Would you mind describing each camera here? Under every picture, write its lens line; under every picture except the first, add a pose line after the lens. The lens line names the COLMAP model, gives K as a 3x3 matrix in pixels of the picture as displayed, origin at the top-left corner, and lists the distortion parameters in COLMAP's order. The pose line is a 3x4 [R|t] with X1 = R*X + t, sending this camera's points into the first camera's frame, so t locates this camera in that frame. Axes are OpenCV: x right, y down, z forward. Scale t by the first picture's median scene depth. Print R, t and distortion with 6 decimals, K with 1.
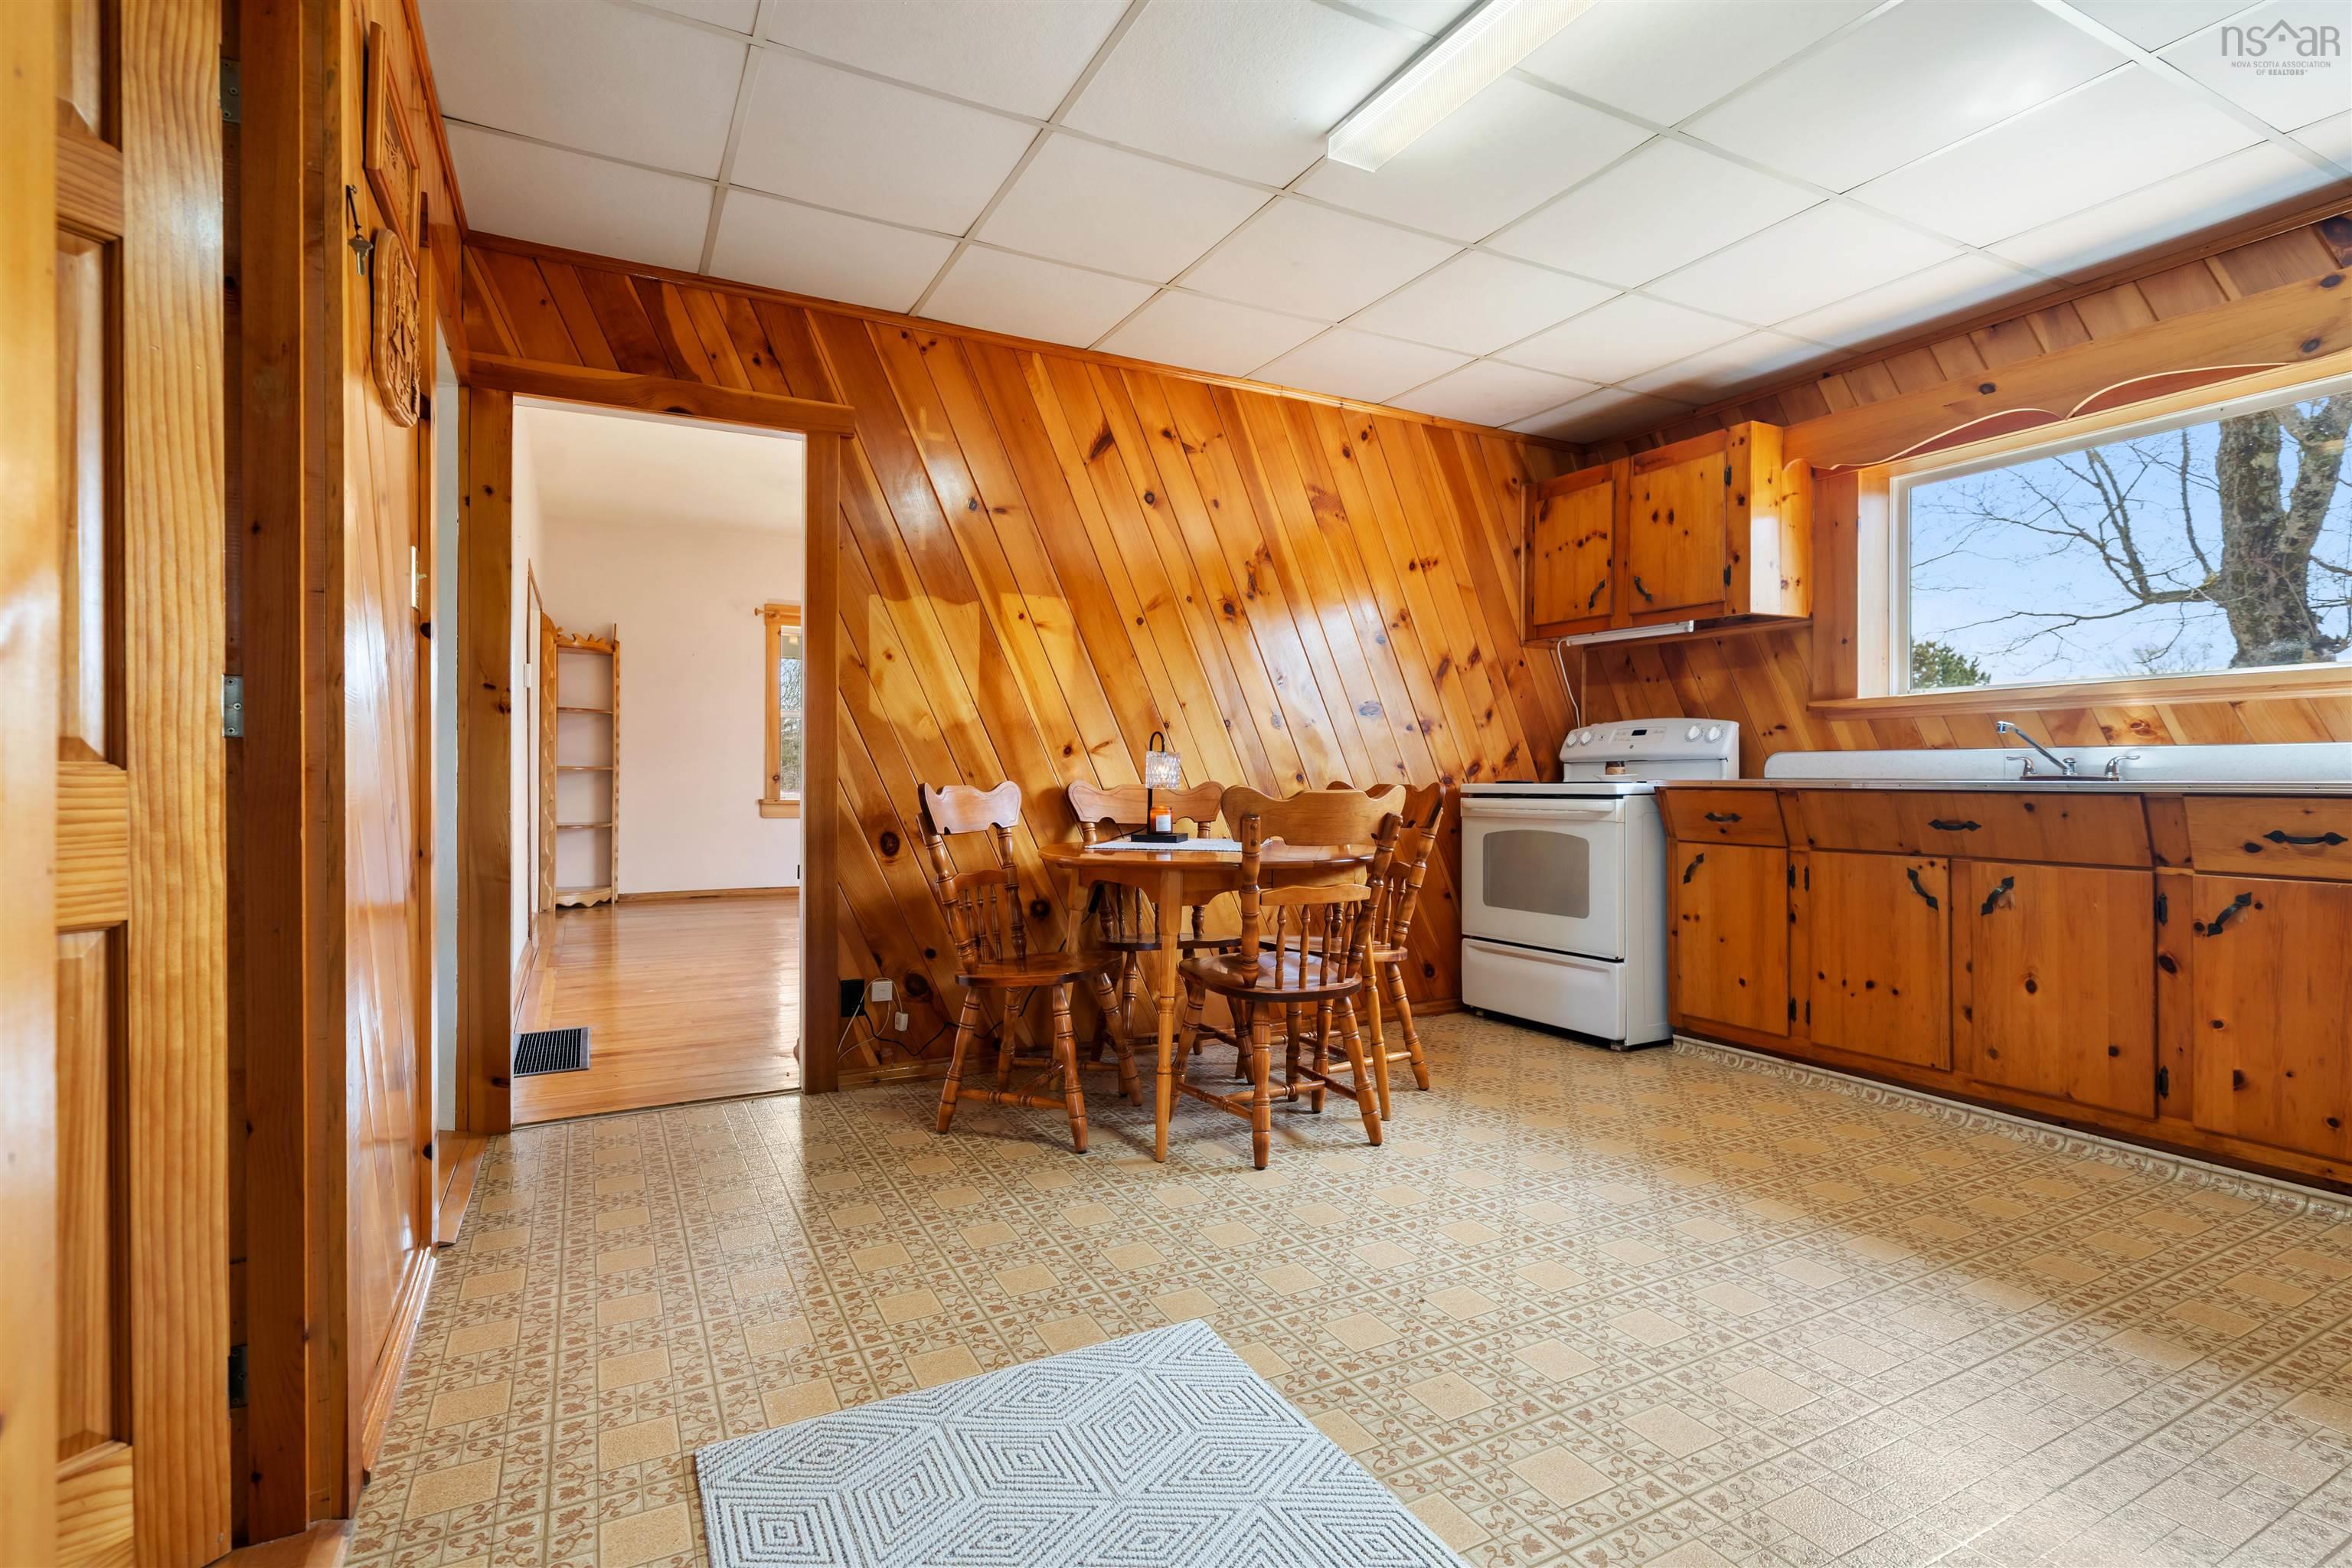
lens RADIAL K [[1122.5, 0, 1160.3], [0, 1122.5, 789.4], [0, 0, 1]] dist [-0.002985, 0.001914]
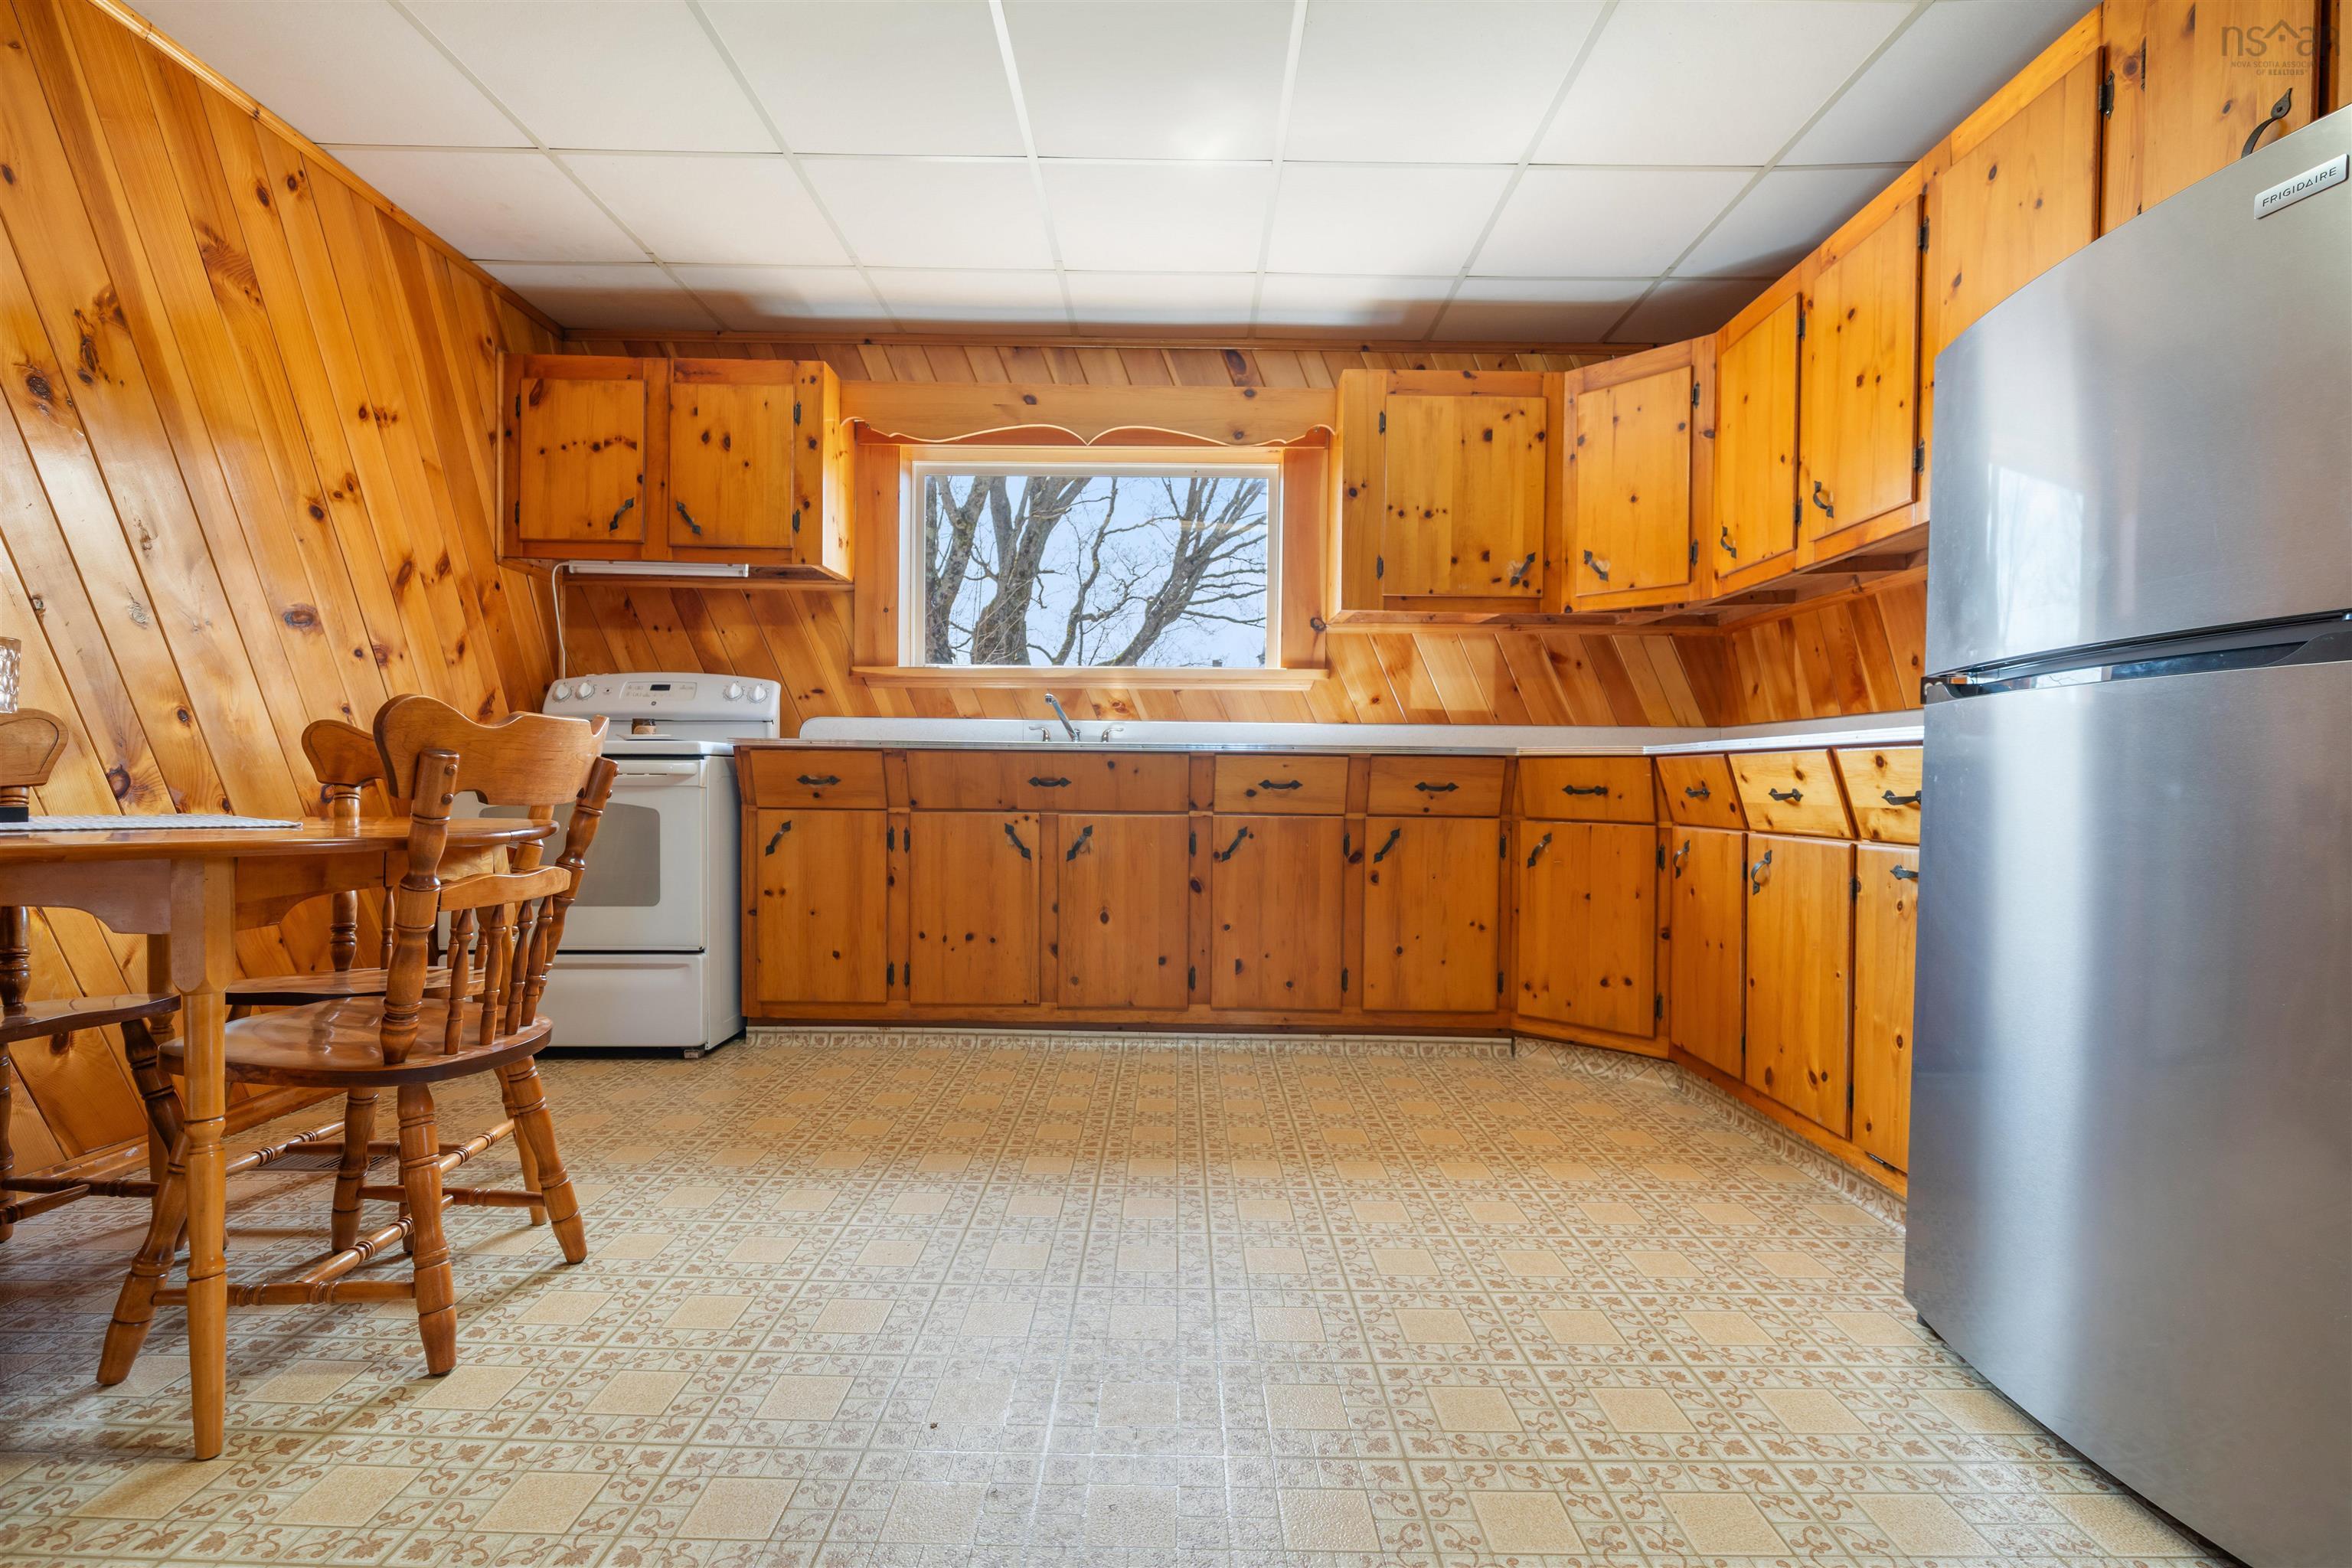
lens RADIAL K [[1122.5, 0, 1187.6], [0, 1122.5, 798.1], [0, 0, 1]] dist [-0.002985, 0.001914]
pose [[0.454941, -0.007898, 0.890487, -0.194086], [-0.000051, 0.999960, 0.008895, 0.033216], [-0.890522, -0.004092, 0.454922, 0.325469]]
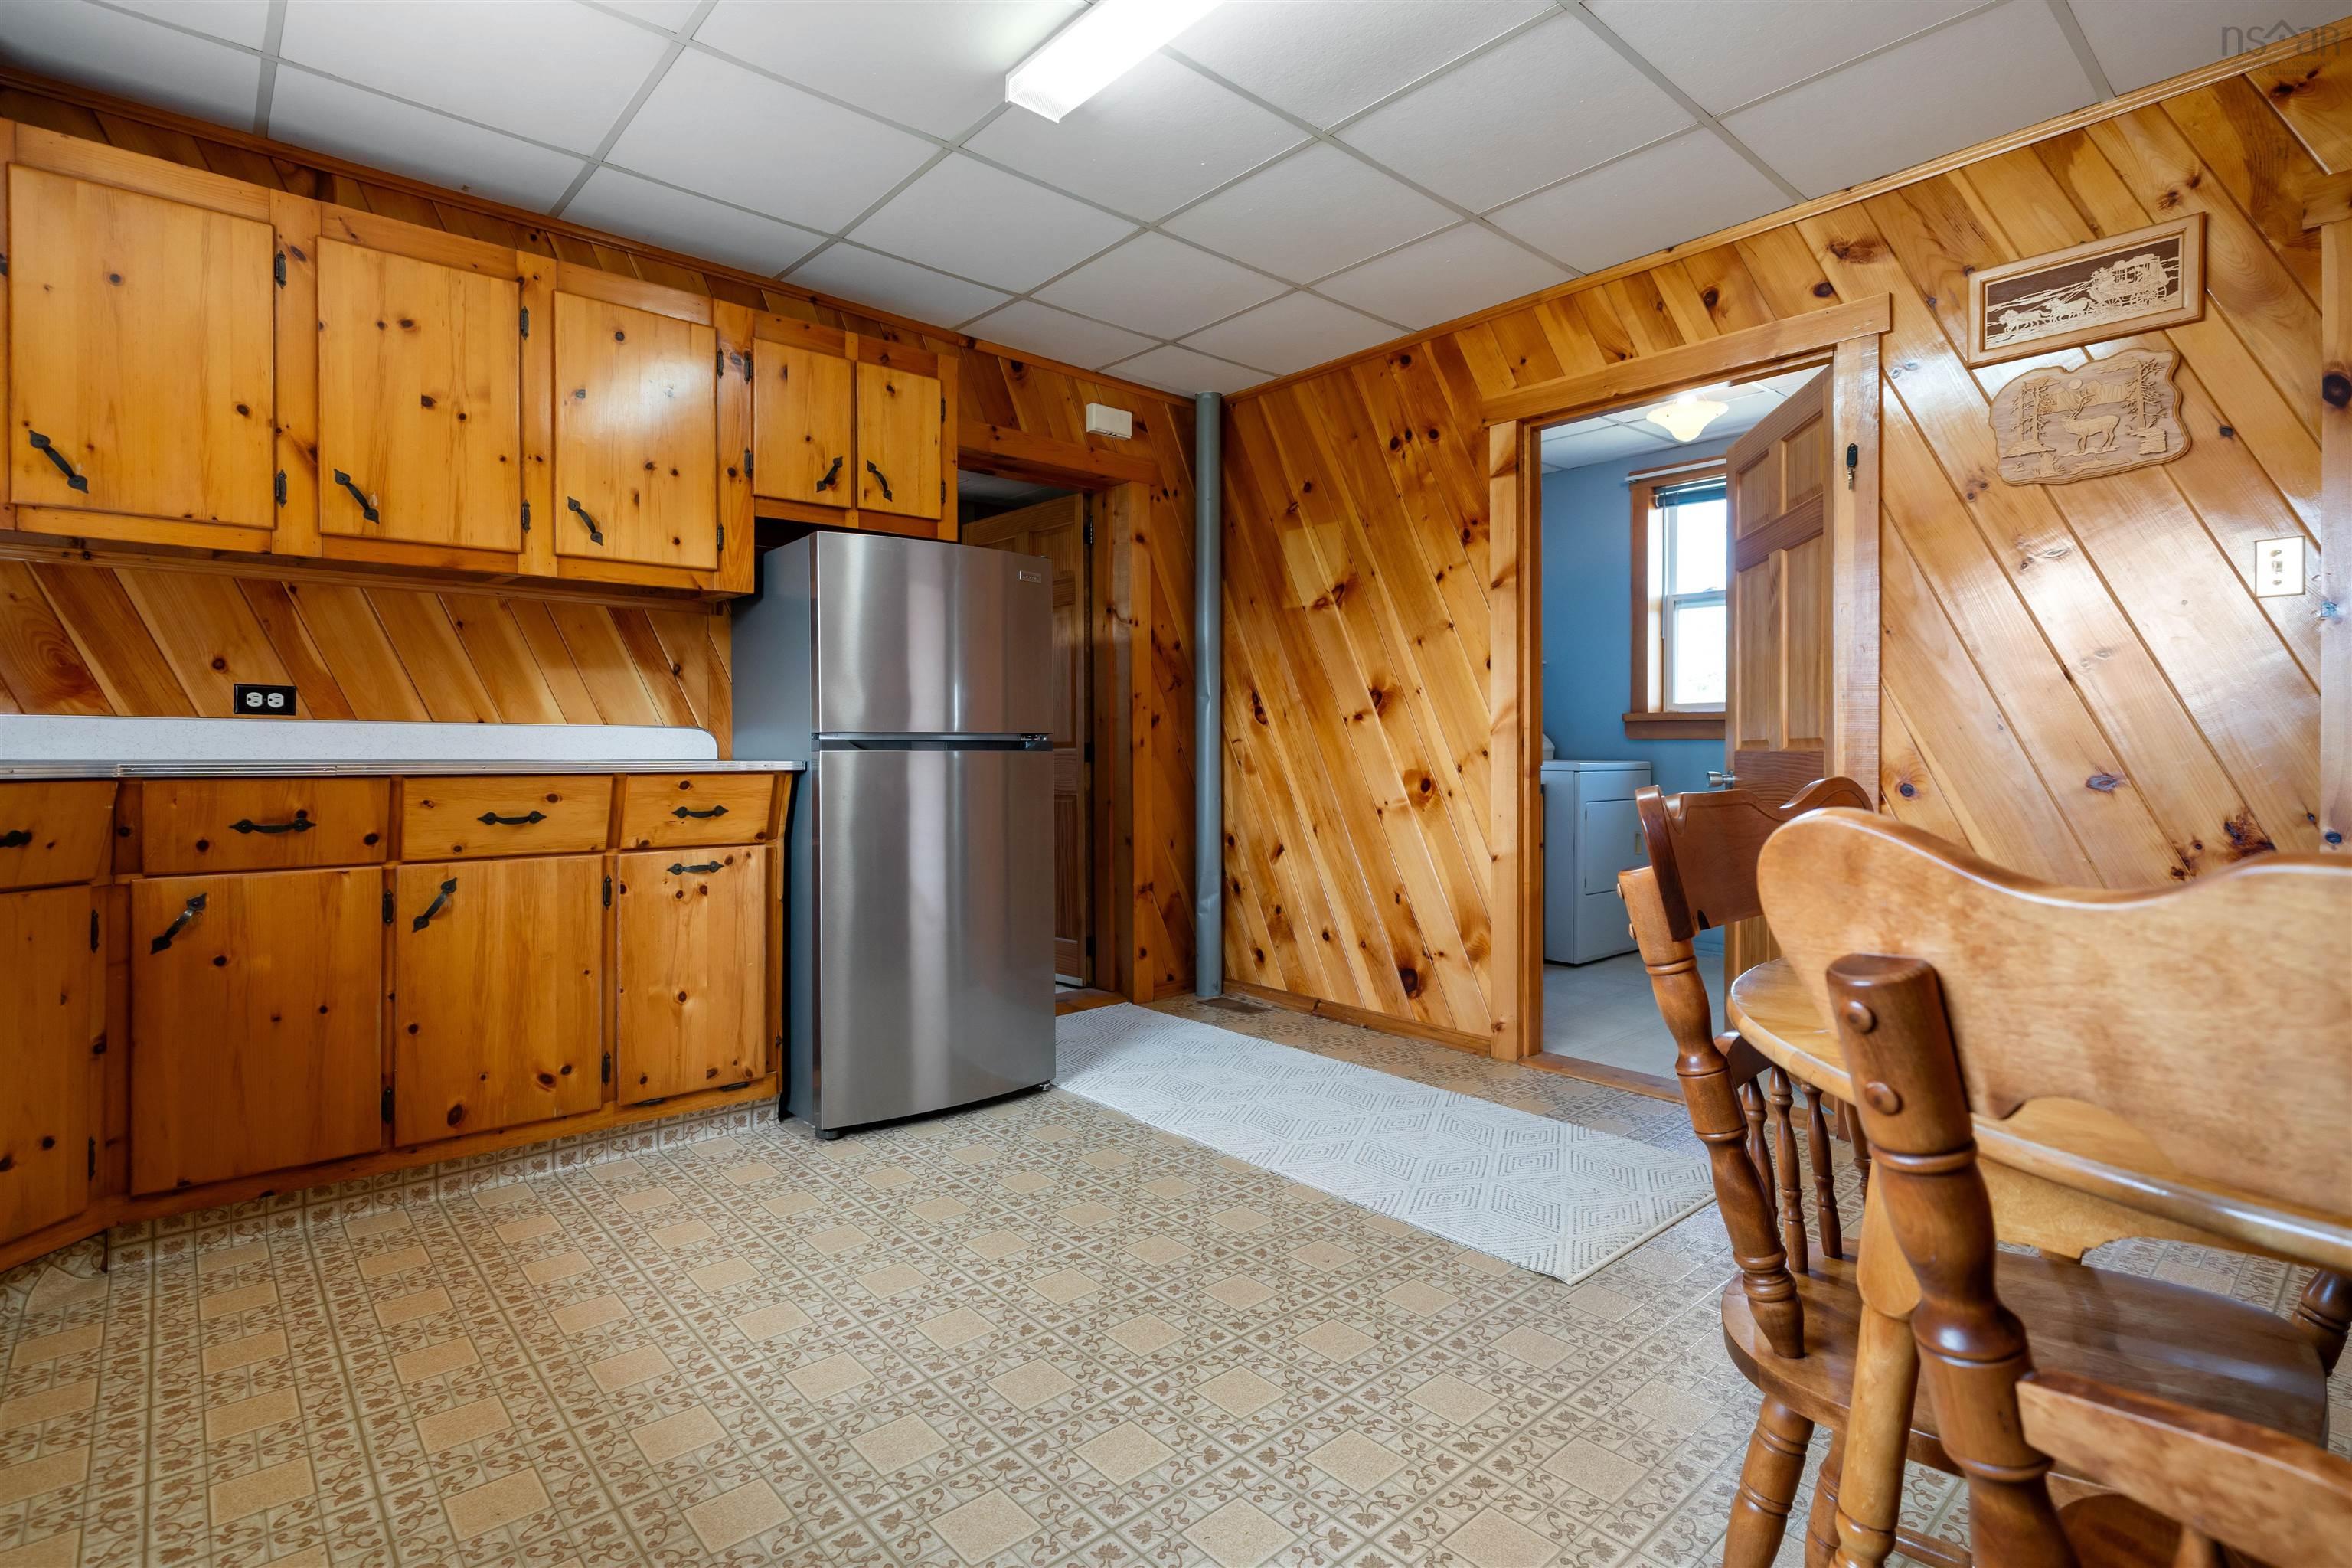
lens RADIAL K [[1122.5, 0, 1163.3], [0, 1122.5, 757.7], [0, 0, 1]] dist [-0.002985, 0.001914]
pose [[-0.969839, 0.000337, -0.243748, 0.375585], [-0.003985, 0.999843, 0.017238, -0.015120], [0.243716, 0.017689, -0.969685, 1.105225]]
